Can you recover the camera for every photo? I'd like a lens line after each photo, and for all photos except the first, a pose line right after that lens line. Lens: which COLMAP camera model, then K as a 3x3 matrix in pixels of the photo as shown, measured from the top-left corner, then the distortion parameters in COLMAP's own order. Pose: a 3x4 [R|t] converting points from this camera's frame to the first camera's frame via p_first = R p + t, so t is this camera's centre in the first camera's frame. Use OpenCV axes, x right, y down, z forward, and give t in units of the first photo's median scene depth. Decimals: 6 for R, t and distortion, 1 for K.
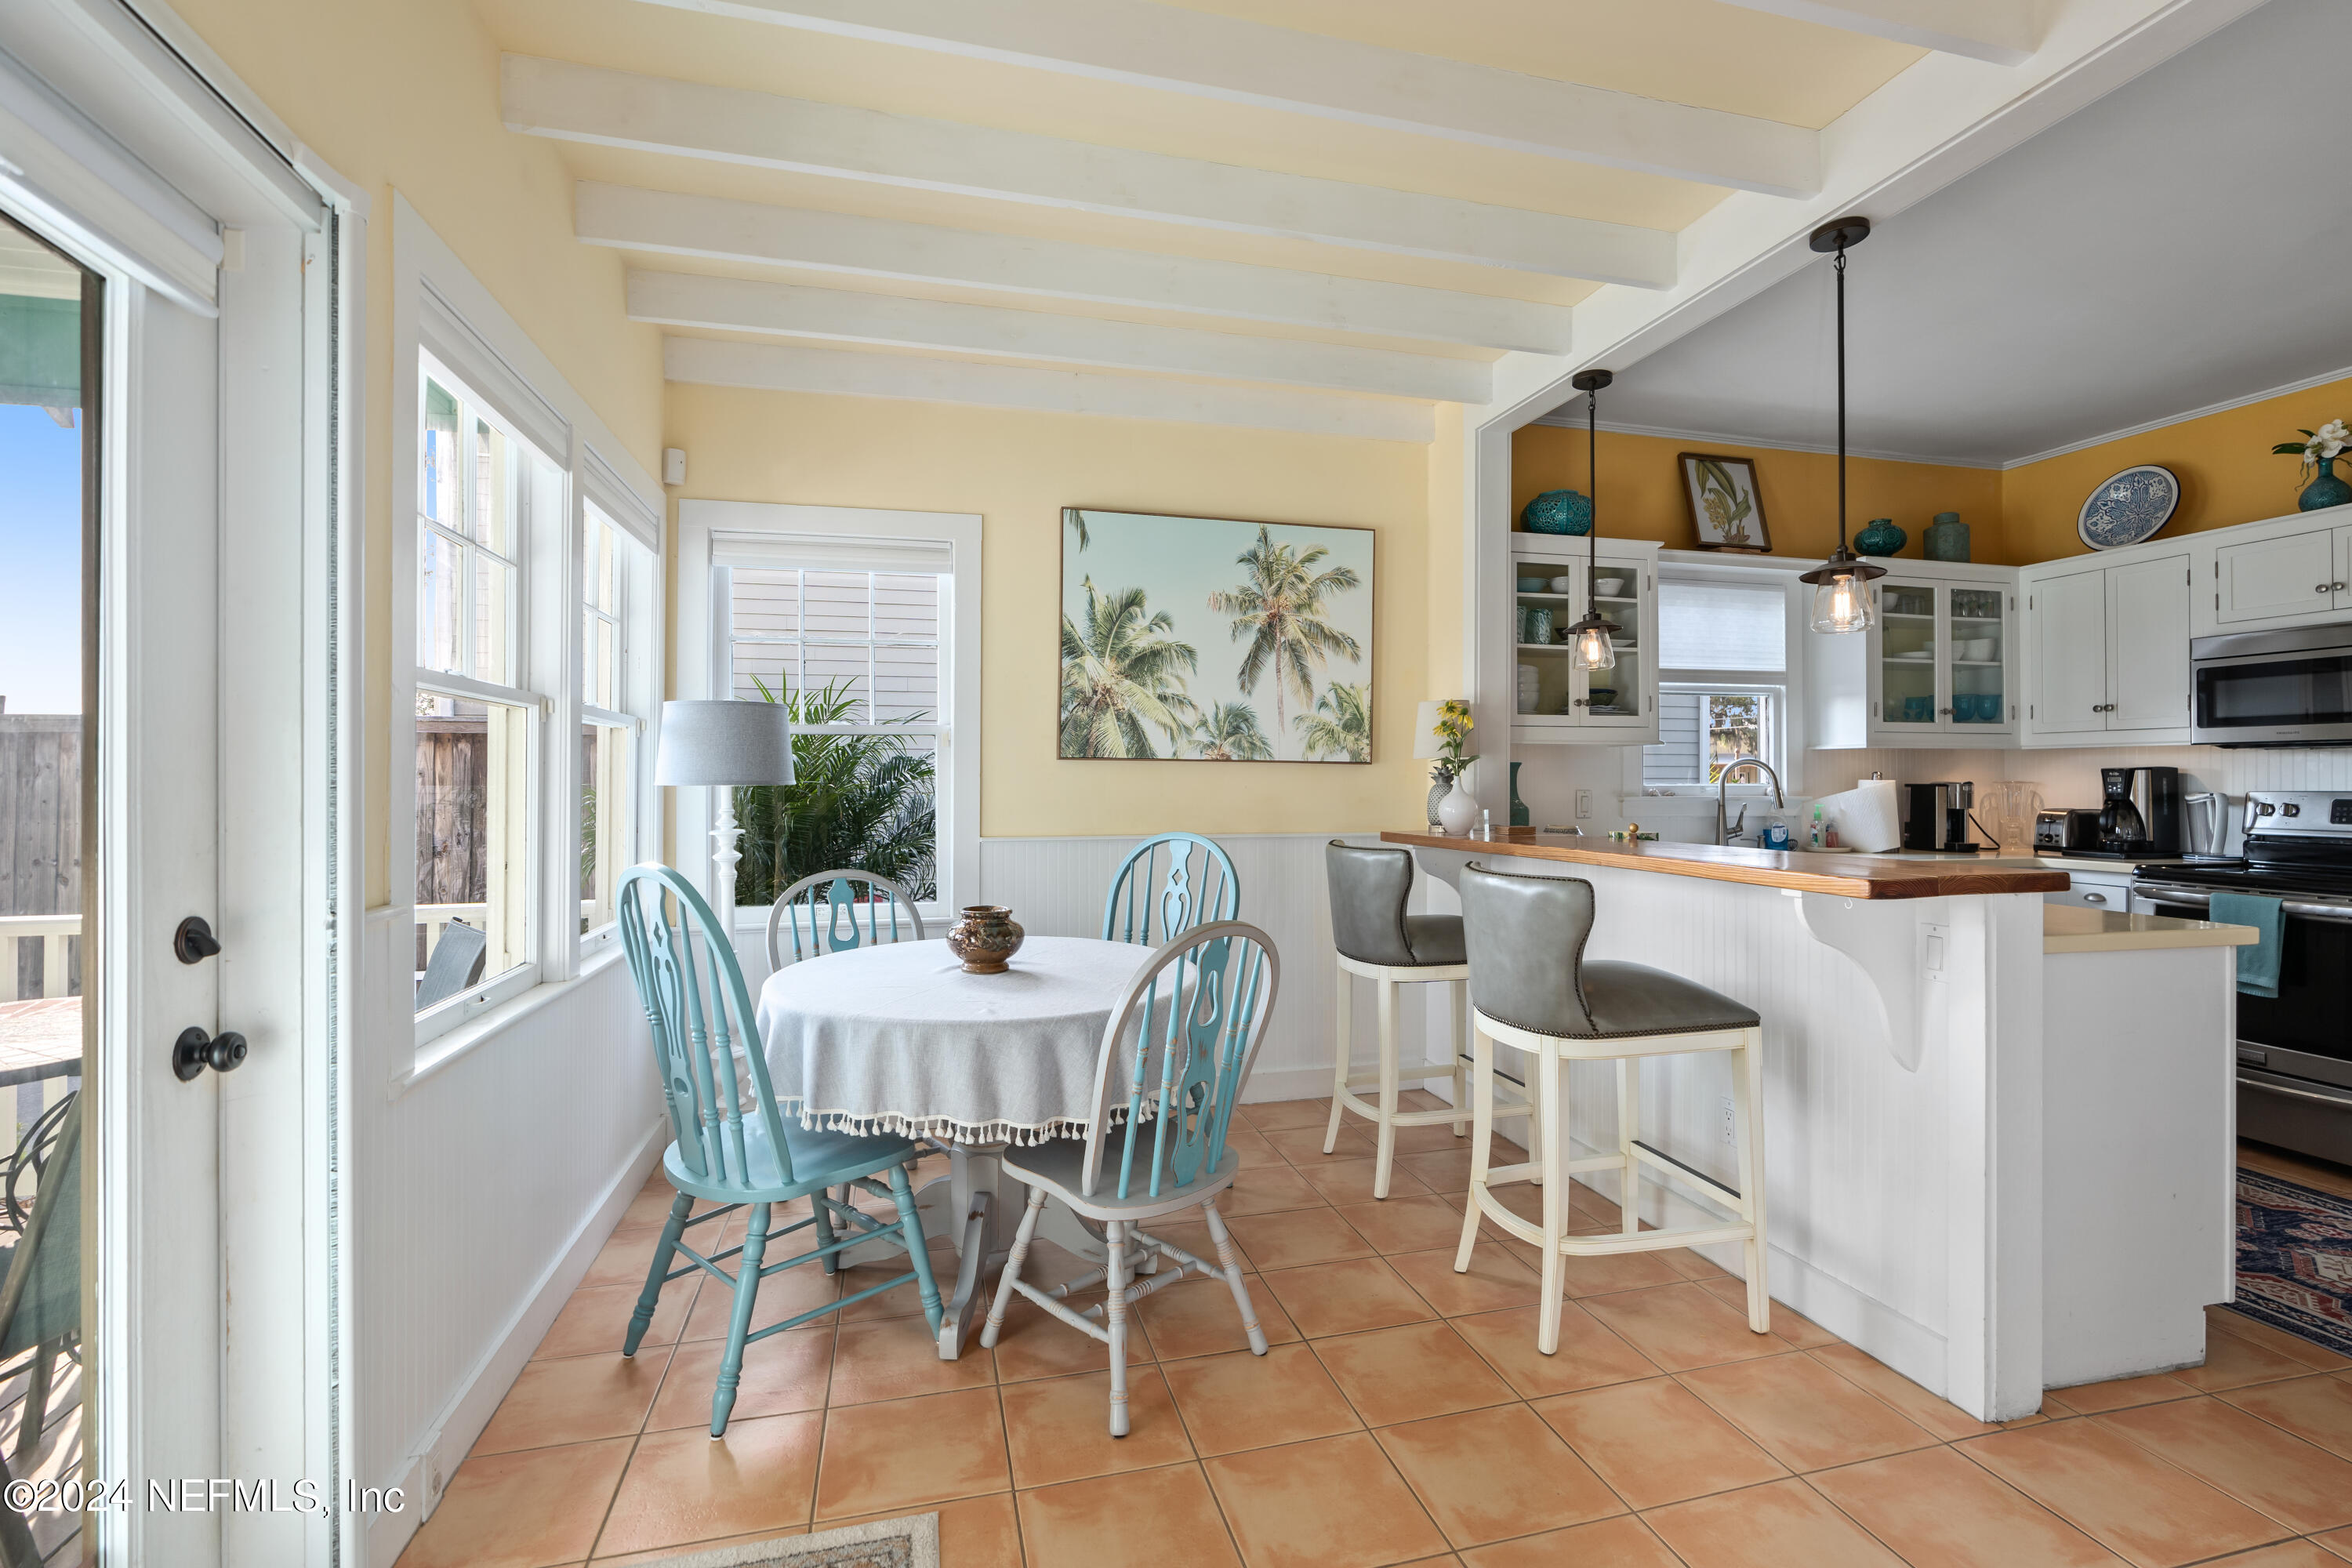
lens RADIAL K [[1113.9, 0, 1172.3], [0, 1113.9, 770.5], [0, 0, 1]] dist [-0.001855, 0.000085]
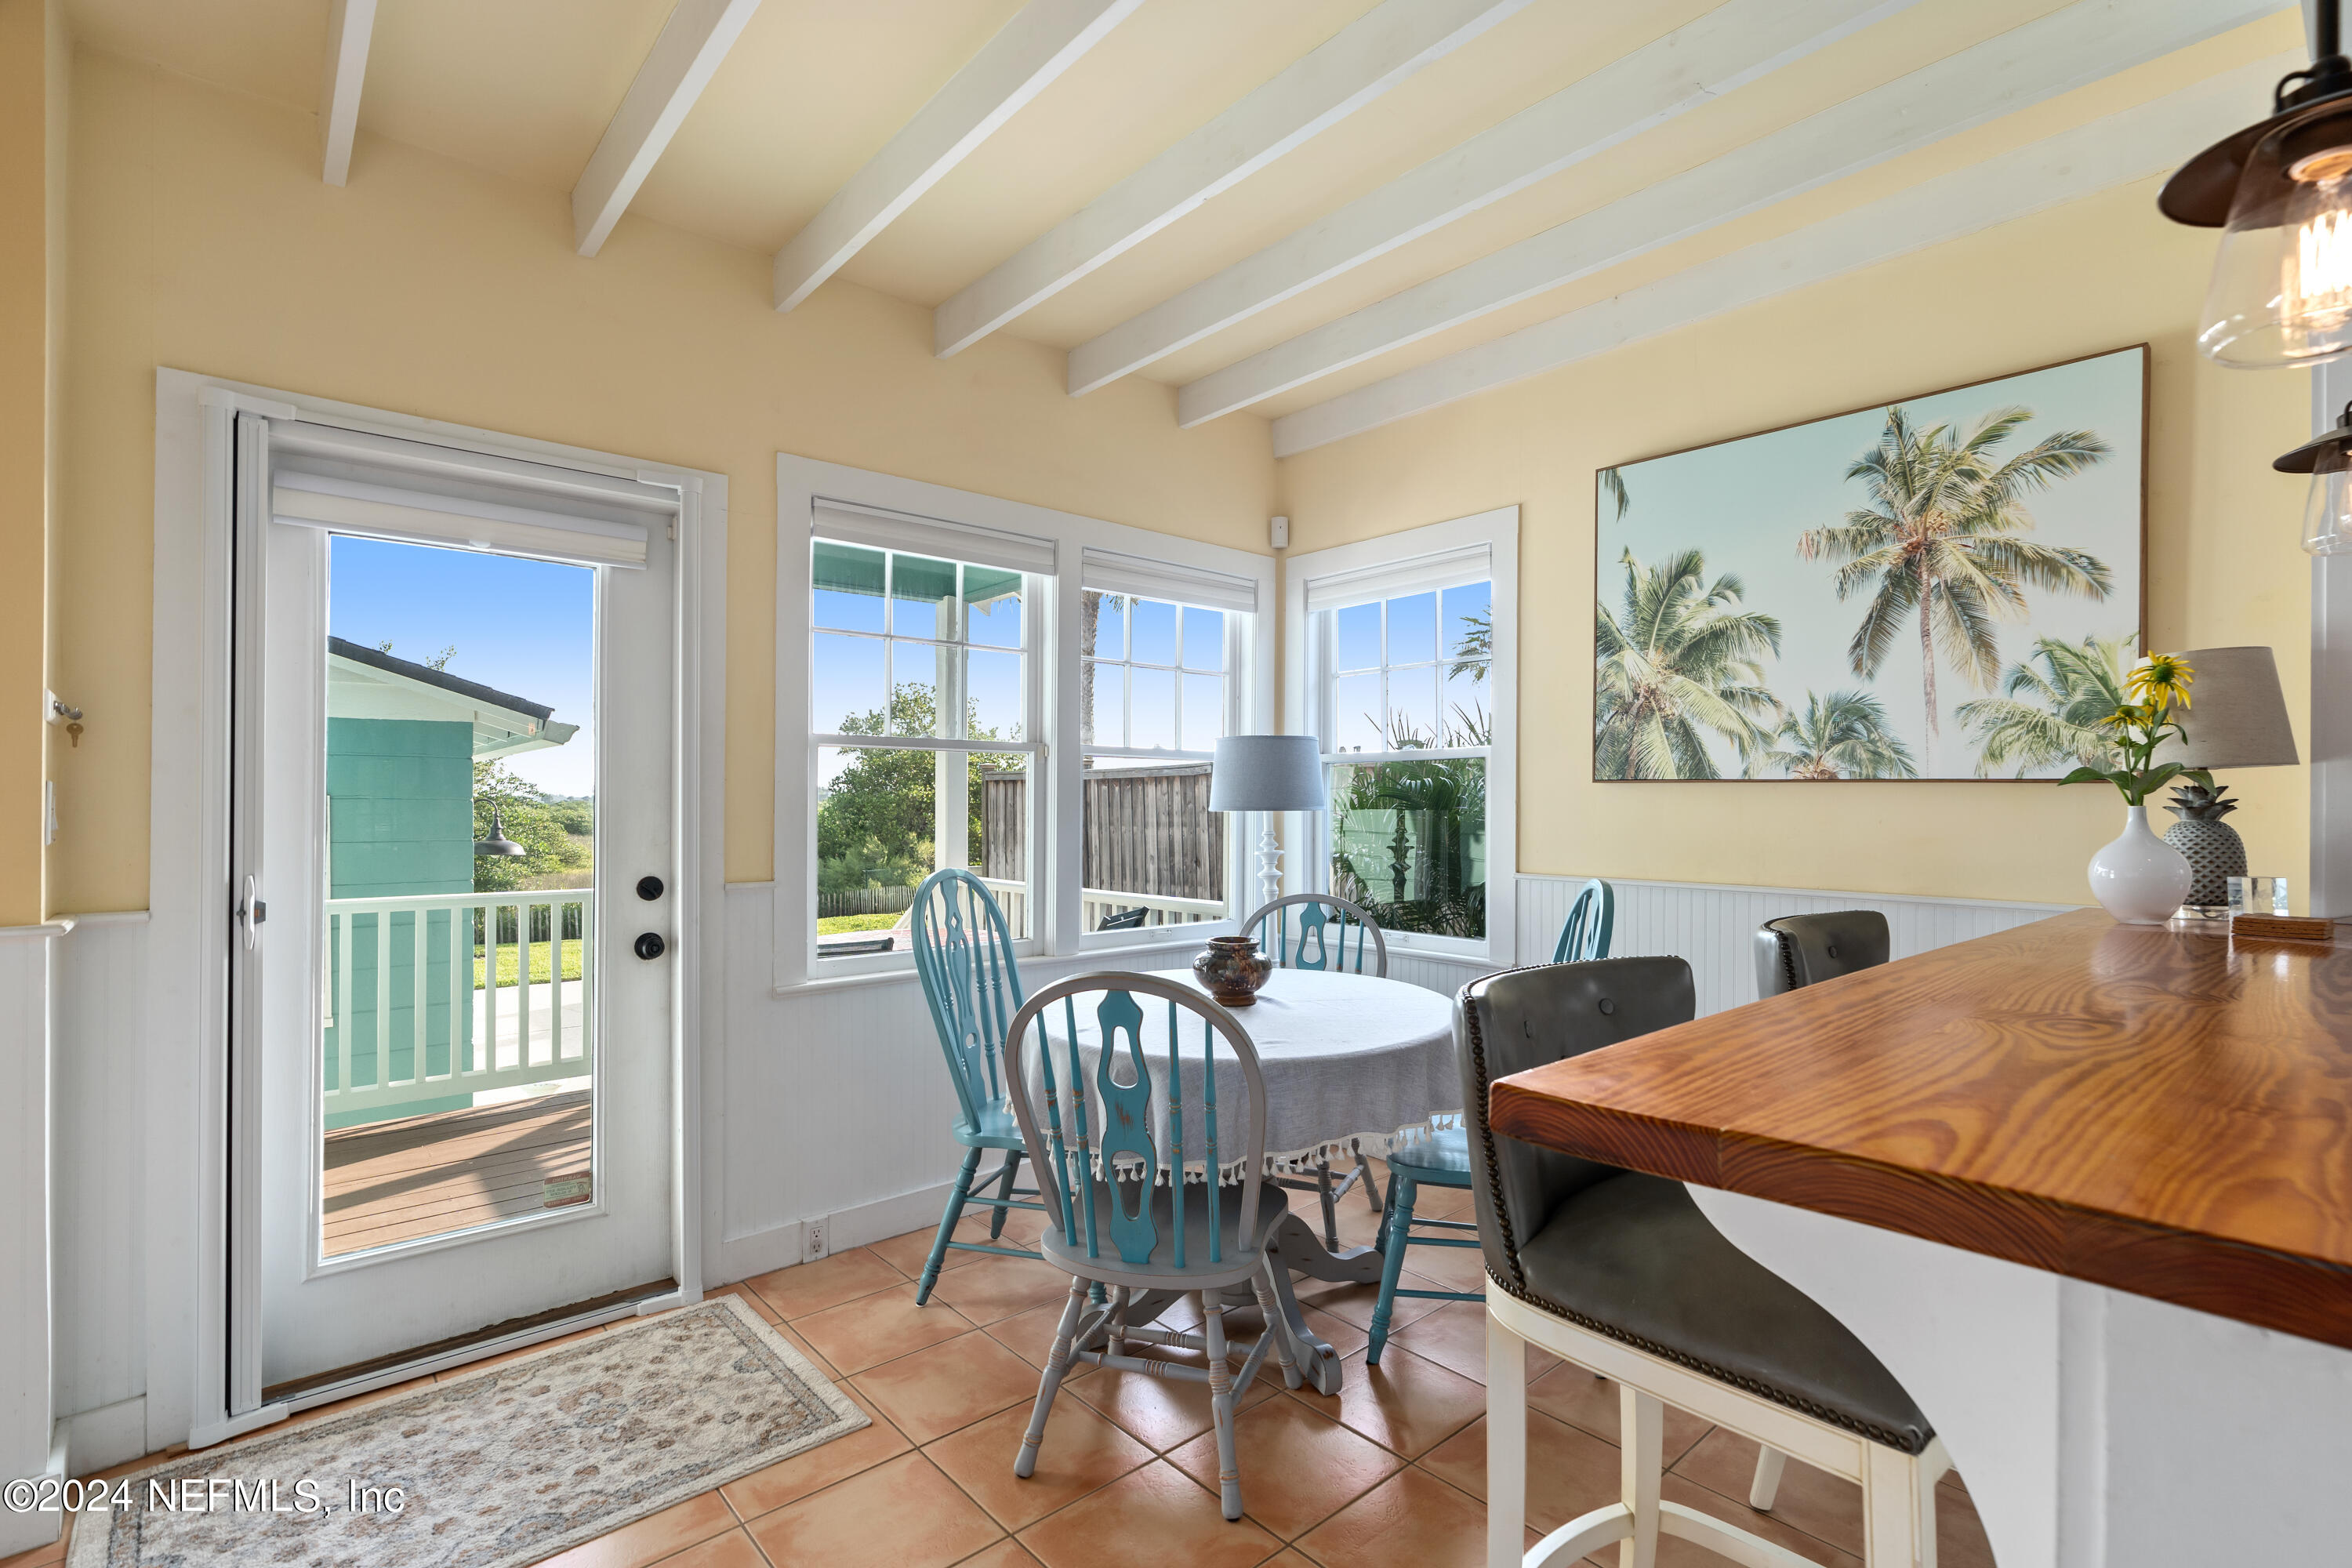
lens RADIAL K [[1096.8, 0, 1181.6], [0, 1096.8, 794.5], [0, 0, 1]] dist [-0.001700, 0.000808]
pose [[0.442122, -0.003700, -0.896947, 0.468575], [0.004377, 0.999988, -0.001968, -0.001007], [0.896944, -0.003056, 0.442133, 0.368495]]
